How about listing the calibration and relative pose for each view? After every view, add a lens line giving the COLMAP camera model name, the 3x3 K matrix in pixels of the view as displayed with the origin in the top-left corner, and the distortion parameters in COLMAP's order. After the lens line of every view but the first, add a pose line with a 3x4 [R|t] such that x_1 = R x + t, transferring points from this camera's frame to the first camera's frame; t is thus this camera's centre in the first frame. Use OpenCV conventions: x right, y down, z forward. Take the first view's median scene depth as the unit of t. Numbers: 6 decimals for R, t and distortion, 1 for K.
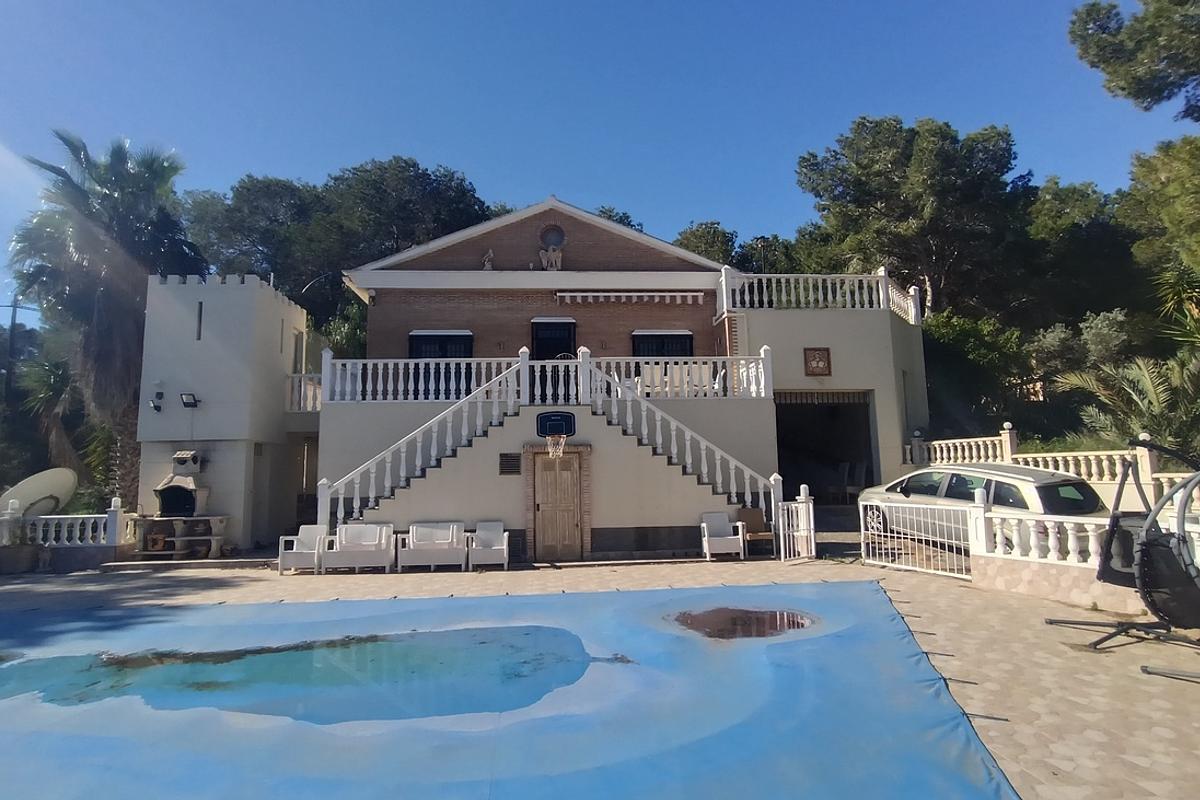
lens RADIAL K [[649.0, 0, 595.9], [0, 649.0, 397.1], [0, 0, 1]] dist [-0.034379, 0.024267]
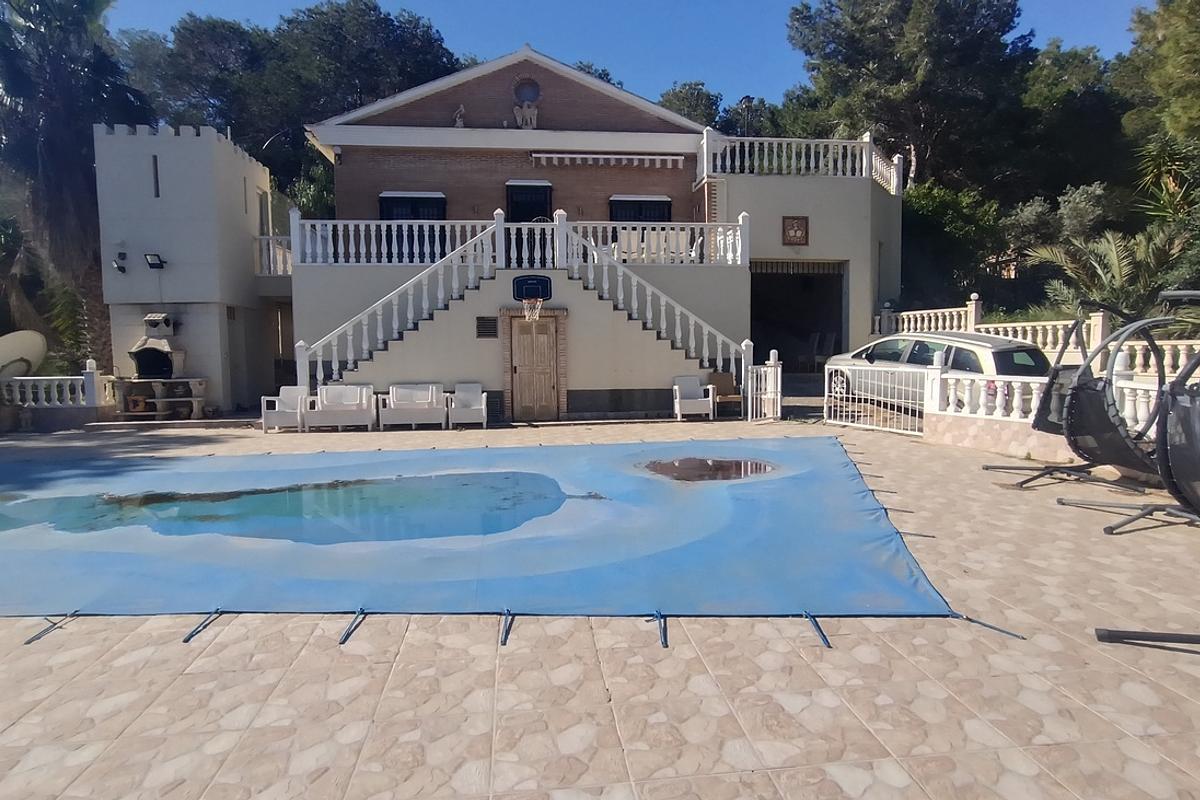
lens RADIAL K [[649.0, 0, 595.9], [0, 649.0, 397.1], [0, 0, 1]] dist [-0.034379, 0.024267]
pose [[0.999299, 0.004766, 0.037134, 0.000165], [-0.011633, 0.982293, 0.186990, 0.017492], [-0.035585, -0.187291, 0.981660, -0.015887]]
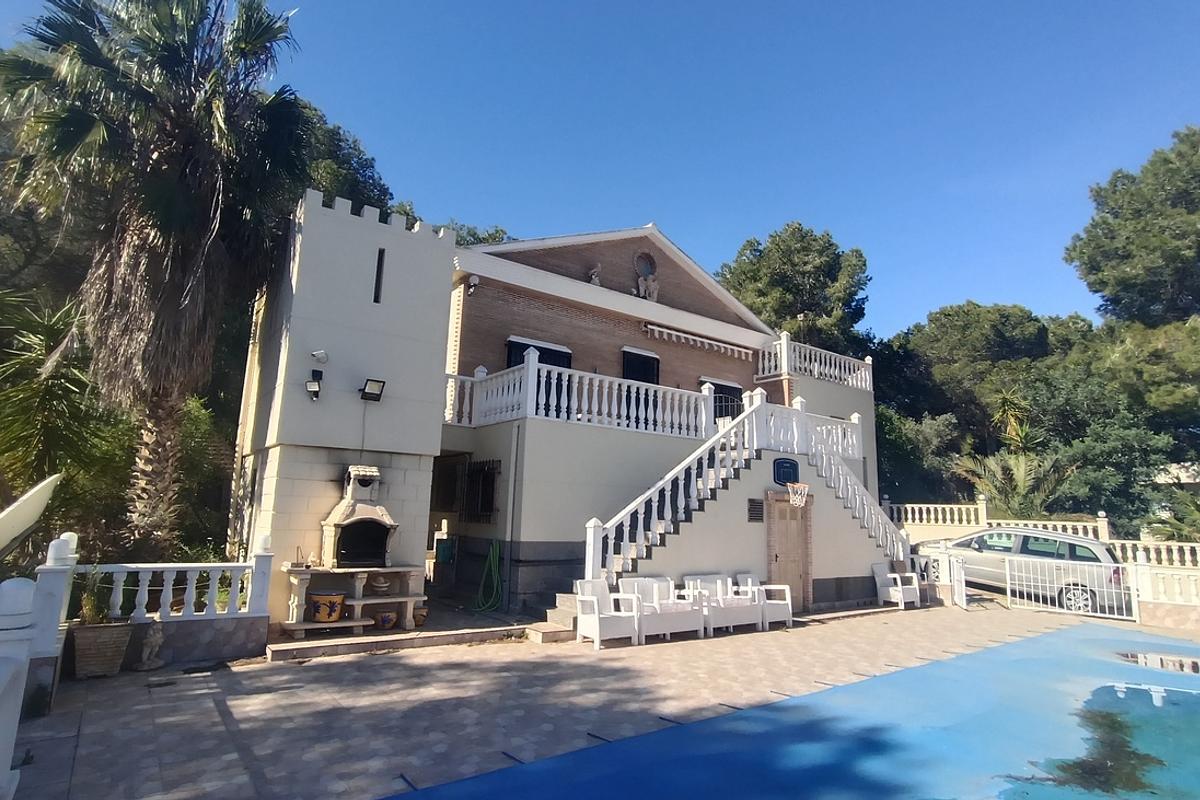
lens RADIAL K [[649.0, 0, 595.9], [0, 649.0, 397.1], [0, 0, 1]] dist [-0.034379, 0.024267]
pose [[0.845410, 0.139444, 0.515593, -0.763790], [-0.111038, 0.990113, -0.085712, 0.042951], [-0.522448, 0.015211, 0.852536, 0.297976]]
